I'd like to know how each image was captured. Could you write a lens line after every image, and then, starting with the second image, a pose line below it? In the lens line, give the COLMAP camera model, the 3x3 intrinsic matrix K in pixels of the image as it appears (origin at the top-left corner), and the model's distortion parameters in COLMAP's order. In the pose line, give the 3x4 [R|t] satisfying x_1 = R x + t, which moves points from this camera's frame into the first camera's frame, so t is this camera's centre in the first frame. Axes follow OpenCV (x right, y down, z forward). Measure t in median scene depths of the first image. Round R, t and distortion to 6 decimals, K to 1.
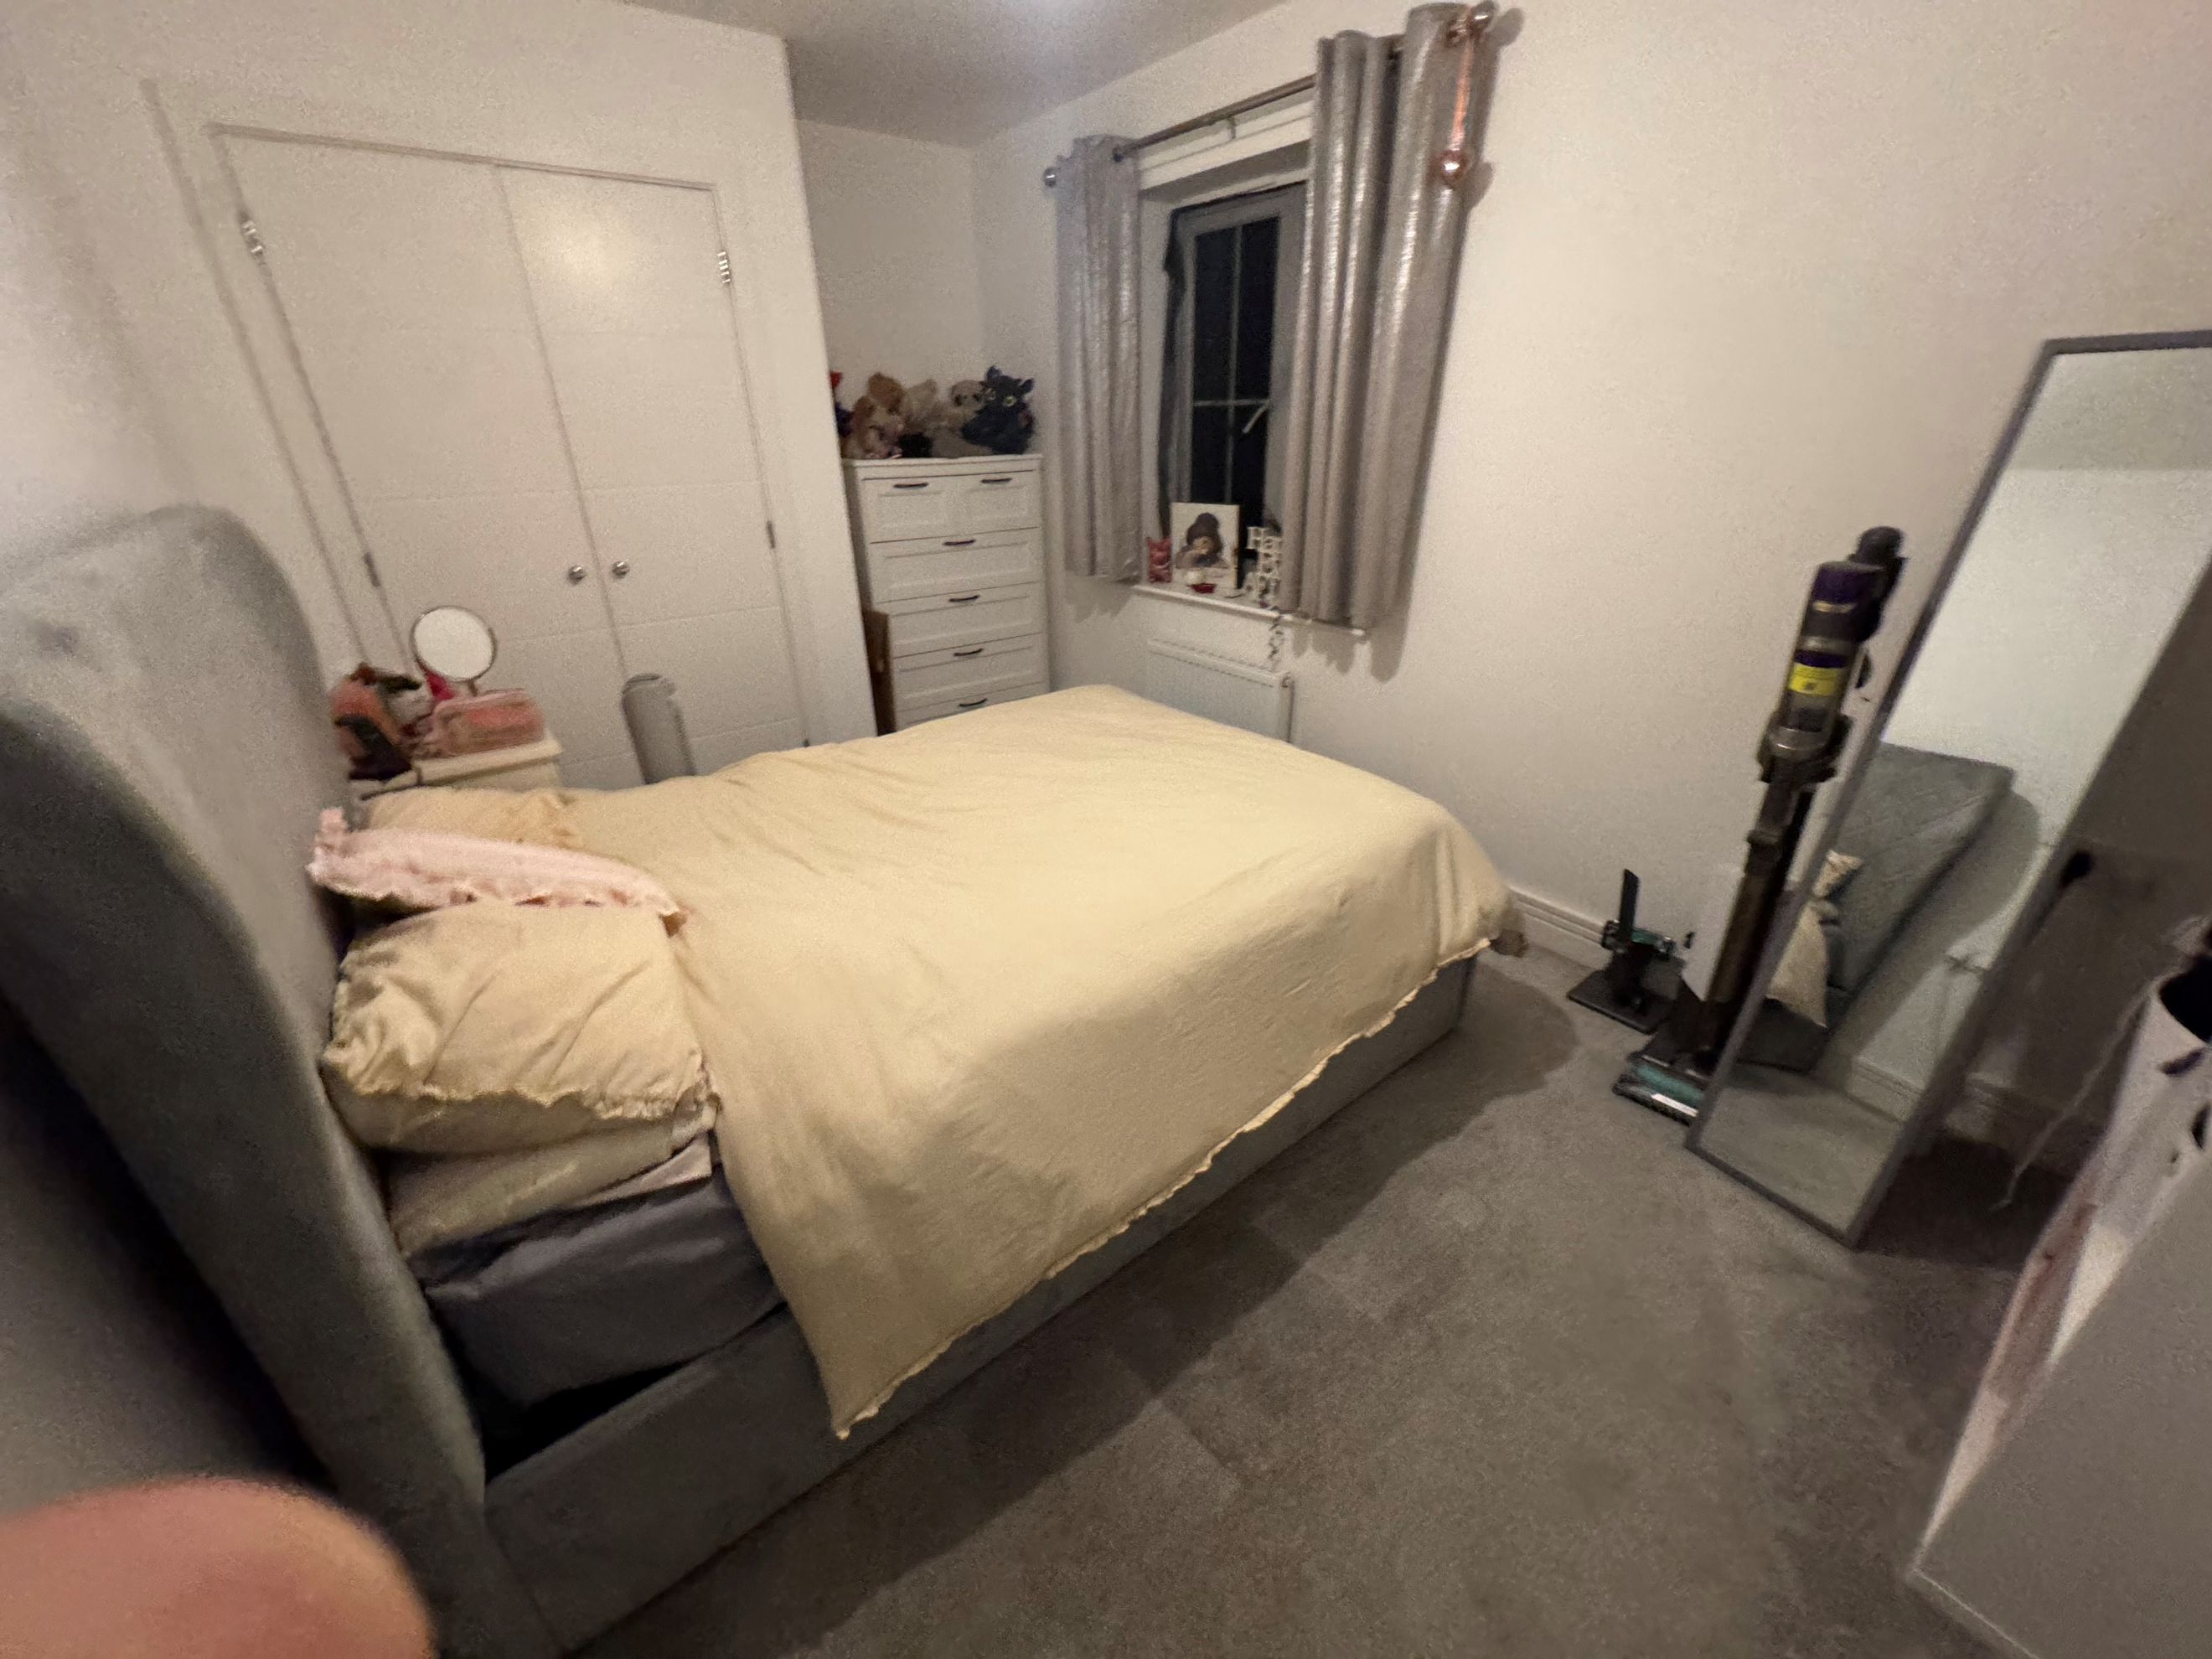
lens RADIAL K [[883.1, 0, 1103.8], [0, 883.1, 835.8], [0, 0, 1]] dist [0.000297, 0.000091]
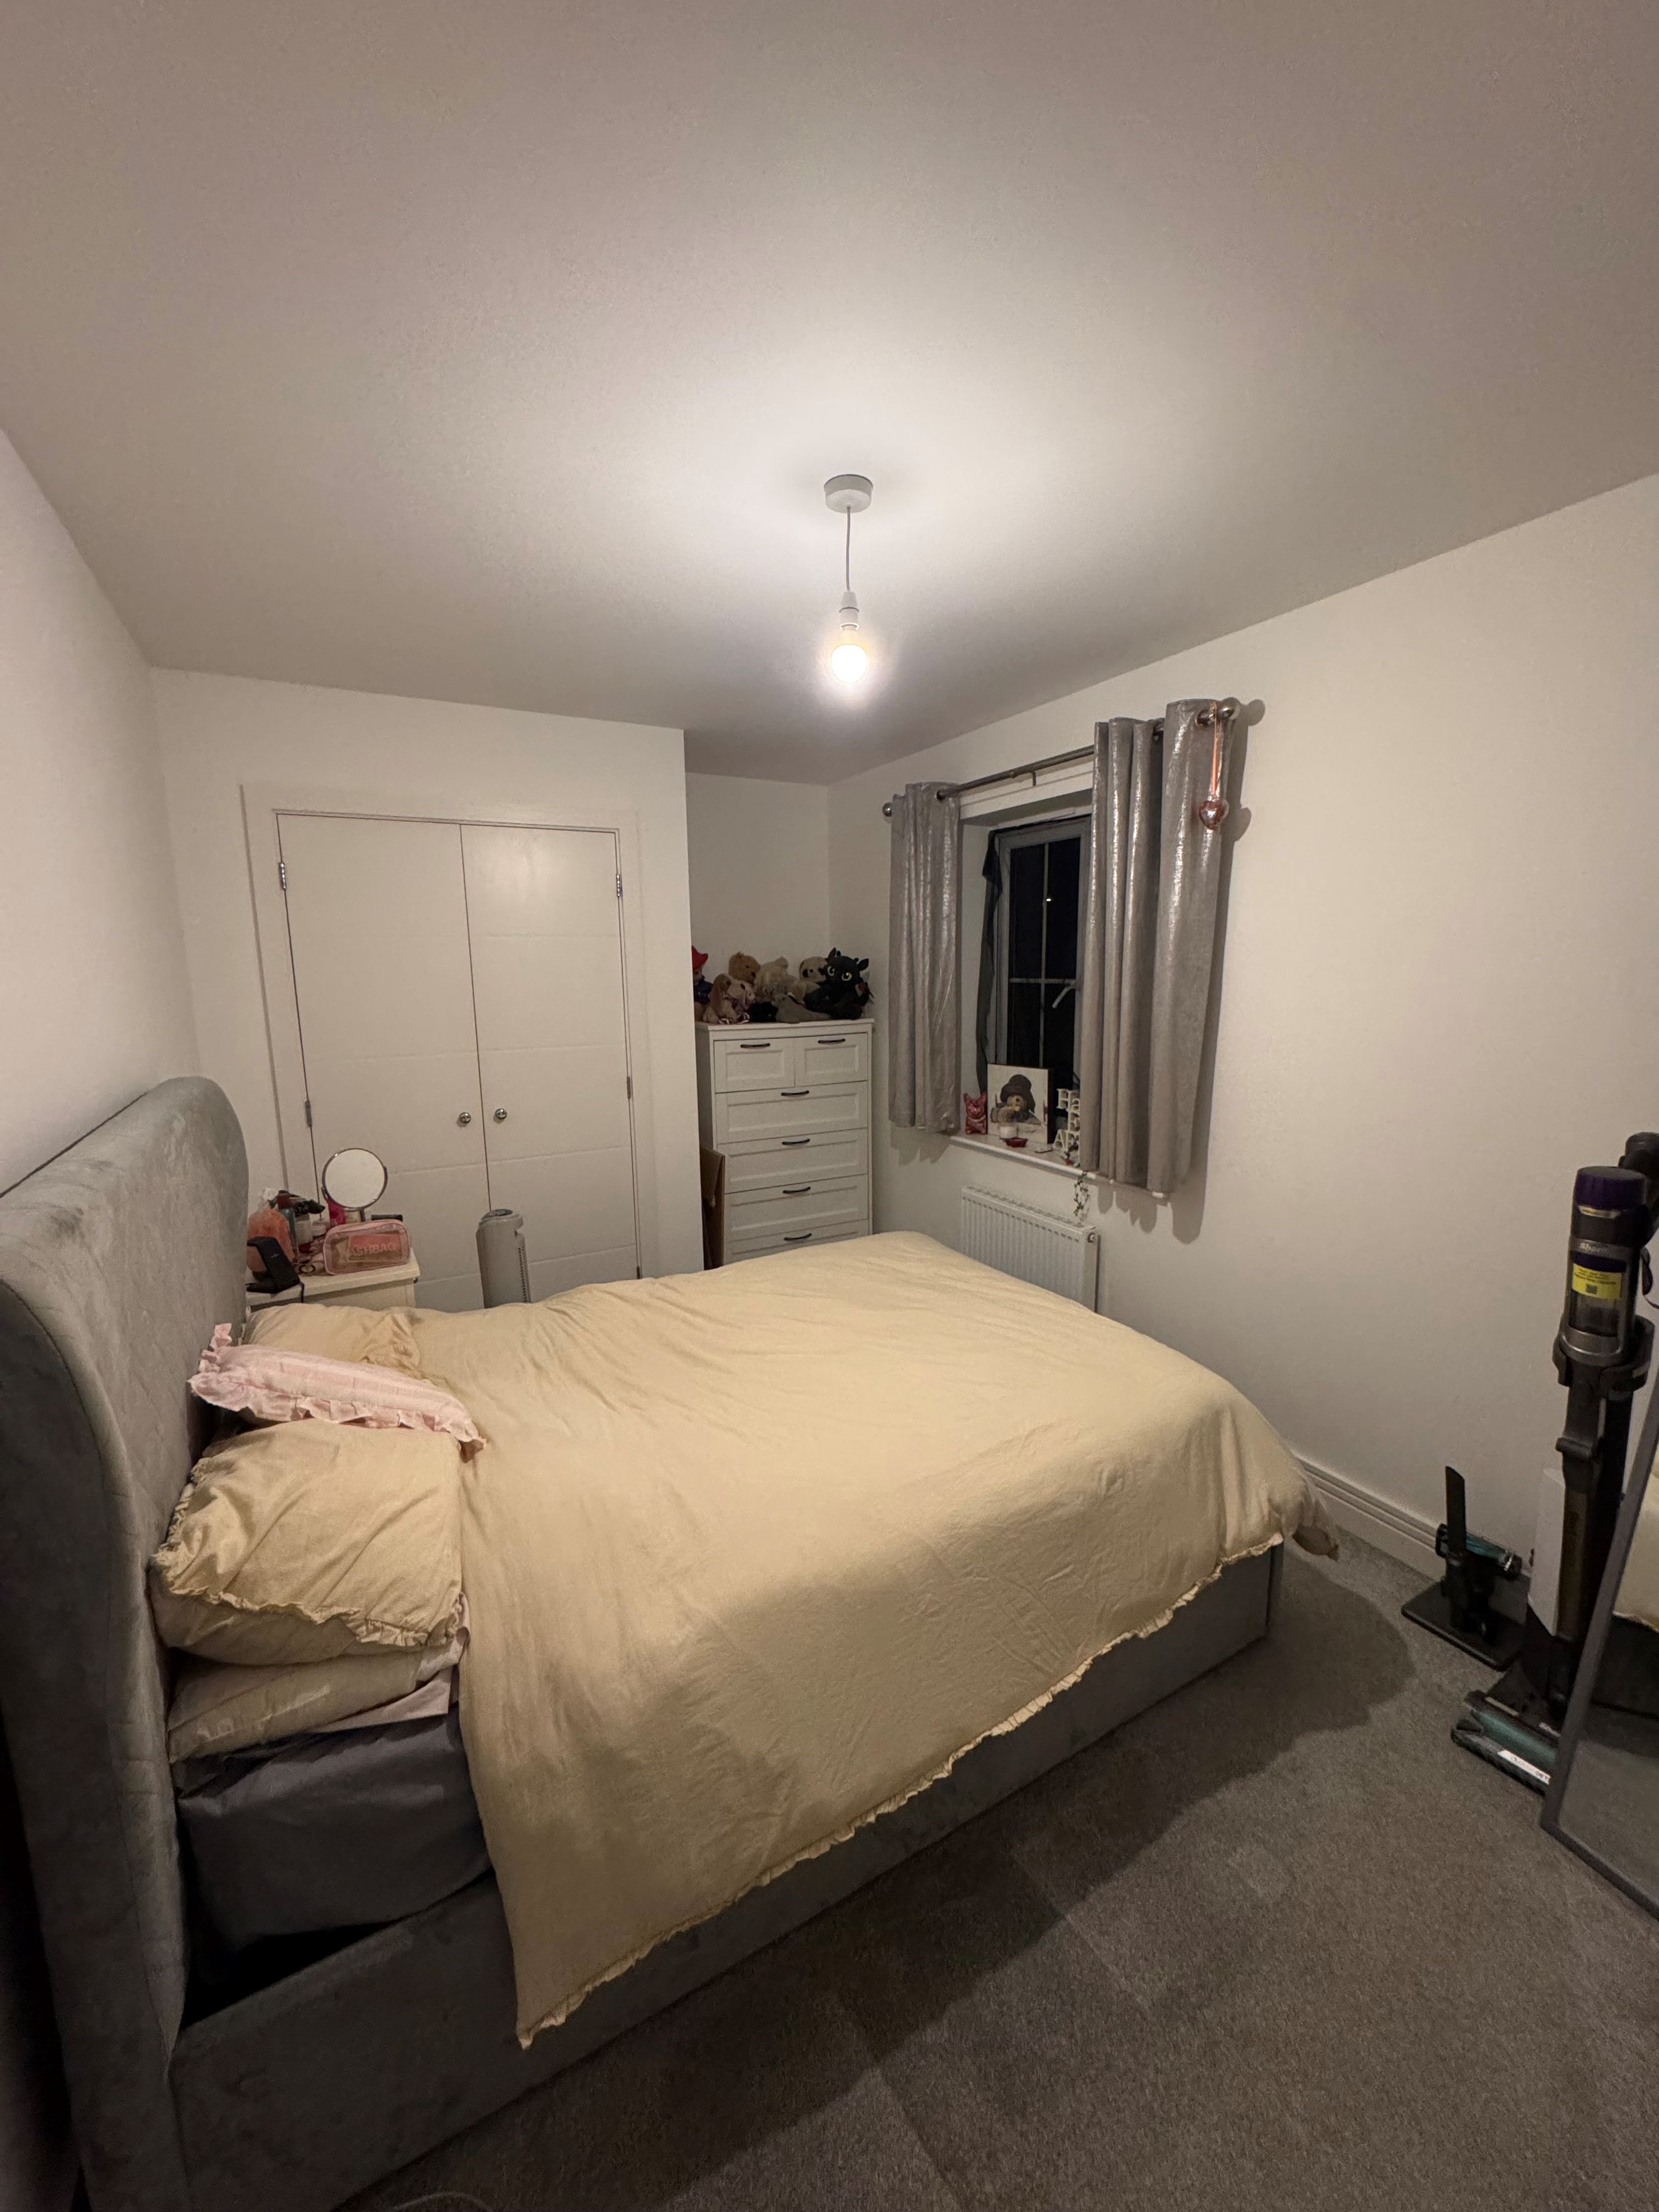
lens RADIAL K [[883.1, 0, 830.6], [0, 883.1, 1109.3], [0, 0, 1]] dist [0.000297, 0.000091]
pose [[0.988271, 0.026839, -0.150332, 0.089448], [-0.066681, 0.961469, -0.266704, -0.036753], [0.137381, 0.273600, 0.951982, -0.085767]]
